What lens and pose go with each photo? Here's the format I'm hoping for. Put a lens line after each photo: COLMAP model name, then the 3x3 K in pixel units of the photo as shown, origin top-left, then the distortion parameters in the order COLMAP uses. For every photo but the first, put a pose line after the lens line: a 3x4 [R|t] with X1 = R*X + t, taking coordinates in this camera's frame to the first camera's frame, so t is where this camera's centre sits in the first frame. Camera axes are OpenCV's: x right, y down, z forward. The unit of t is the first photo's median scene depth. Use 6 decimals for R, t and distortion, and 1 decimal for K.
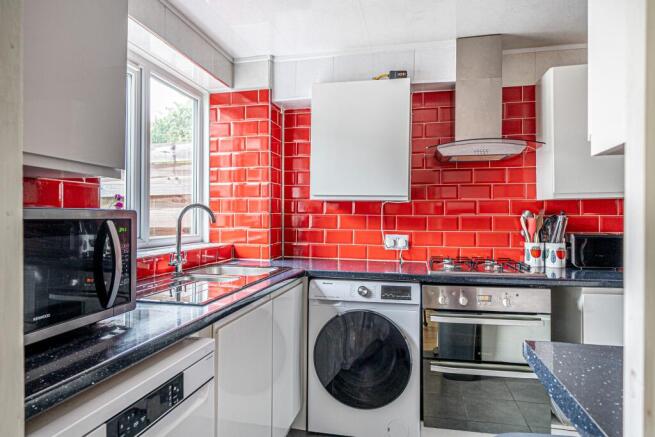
lens RADIAL K [[393.4, 0, 330.8], [0, 393.4, 214.6], [0, 0, 1]] dist [0.041019, 0.000538]
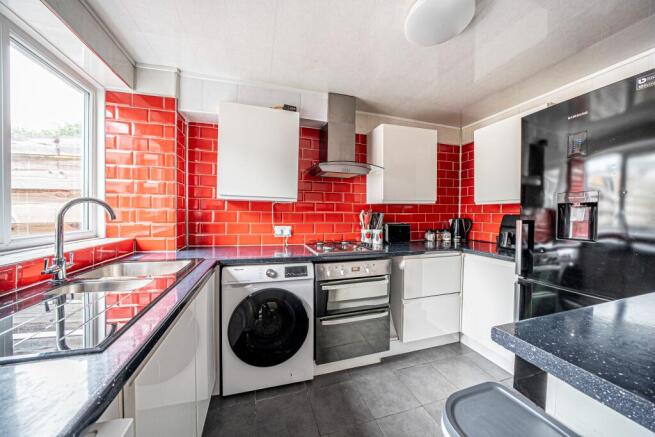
lens RADIAL K [[226.9, 0, 325.8], [0, 226.9, 217.3], [0, 0, 1]] dist [-0.012552, 0.000436]
pose [[0.883999, -0.001326, 0.467487, -0.081632], [-0.009779, 0.999725, 0.021328, 0.001157], [-0.467387, -0.023425, 0.883743, 0.242722]]
